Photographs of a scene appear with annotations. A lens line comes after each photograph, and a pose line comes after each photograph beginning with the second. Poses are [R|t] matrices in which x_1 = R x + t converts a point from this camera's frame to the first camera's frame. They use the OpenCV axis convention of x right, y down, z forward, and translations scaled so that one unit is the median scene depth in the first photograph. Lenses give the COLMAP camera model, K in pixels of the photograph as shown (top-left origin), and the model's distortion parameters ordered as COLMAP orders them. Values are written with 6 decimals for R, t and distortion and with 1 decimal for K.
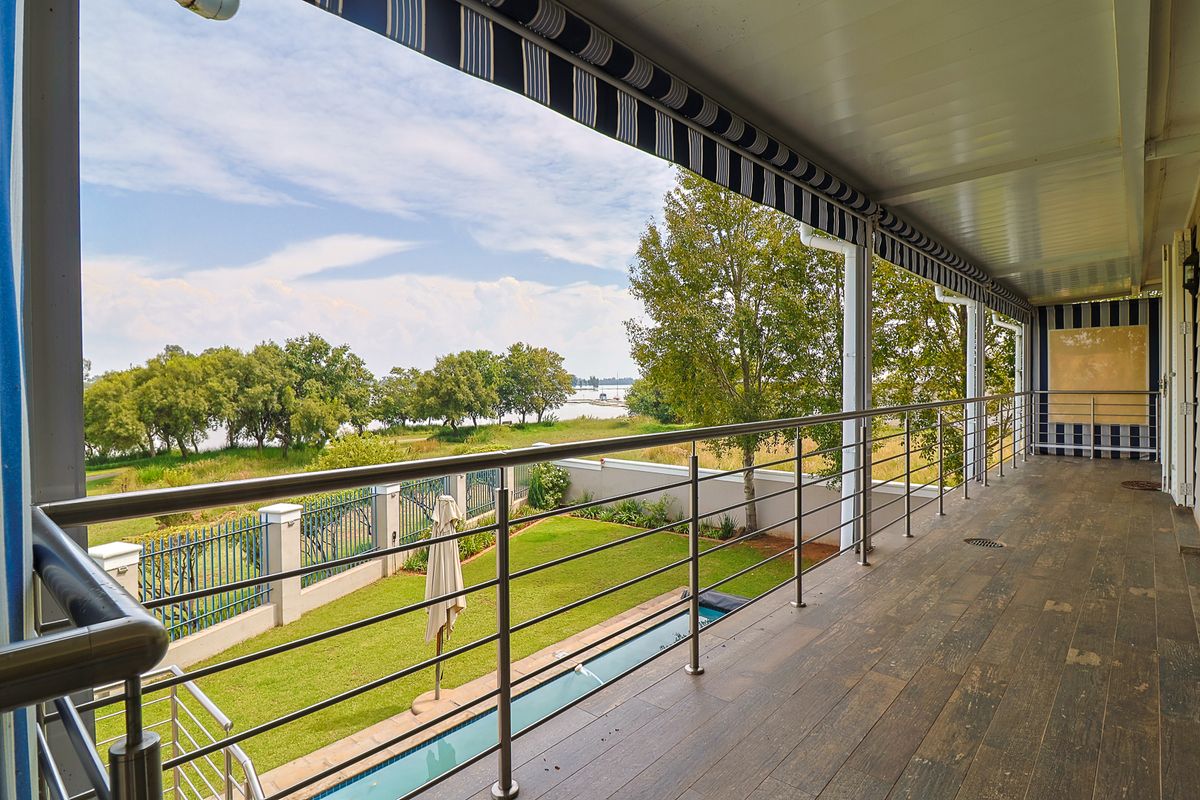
lens RADIAL K [[622.3, 0, 599.6], [0, 622.3, 397.7], [0, 0, 1]] dist [0.000769, 0.000020]
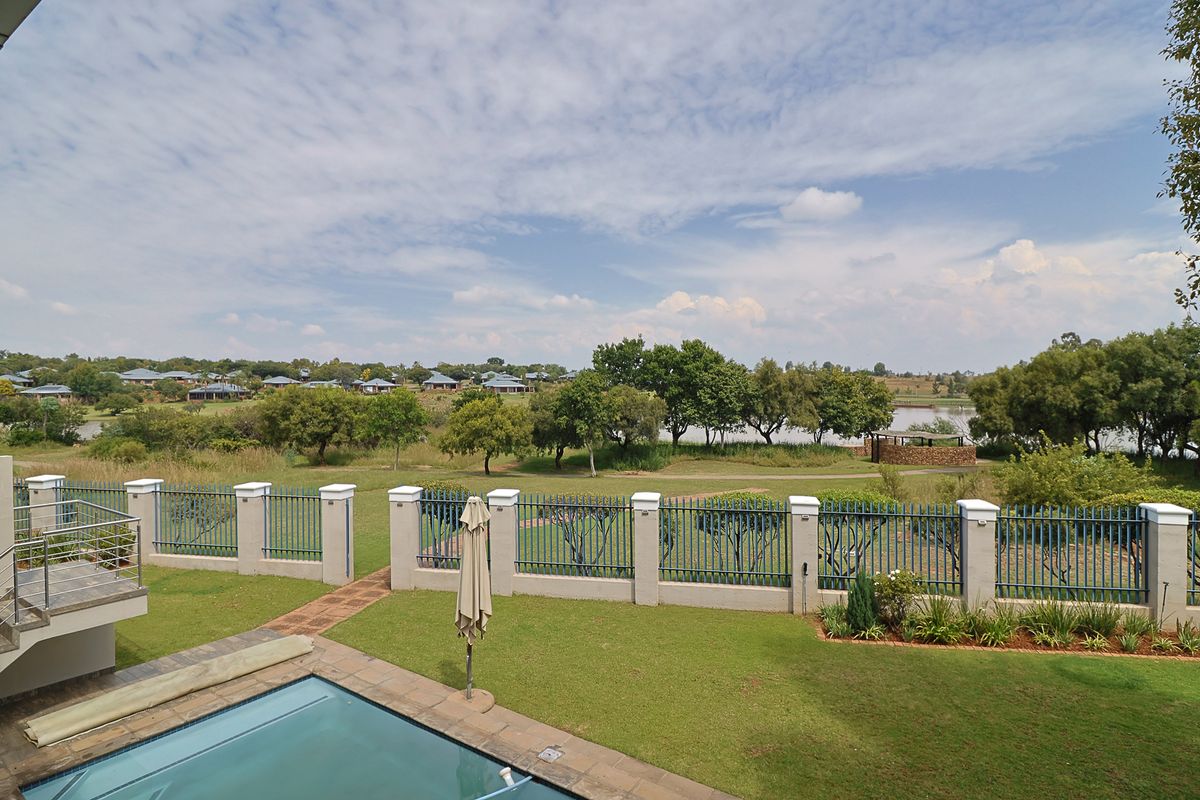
lens RADIAL K [[622.3, 0, 600.2], [0, 622.3, 394.9], [0, 0, 1]] dist [0.000769, 0.000020]
pose [[0.124162, 0.022917, -0.991997, 0.158813], [-0.014188, 0.999672, 0.021319, -0.007925], [0.992160, 0.011427, 0.124447, 0.223373]]
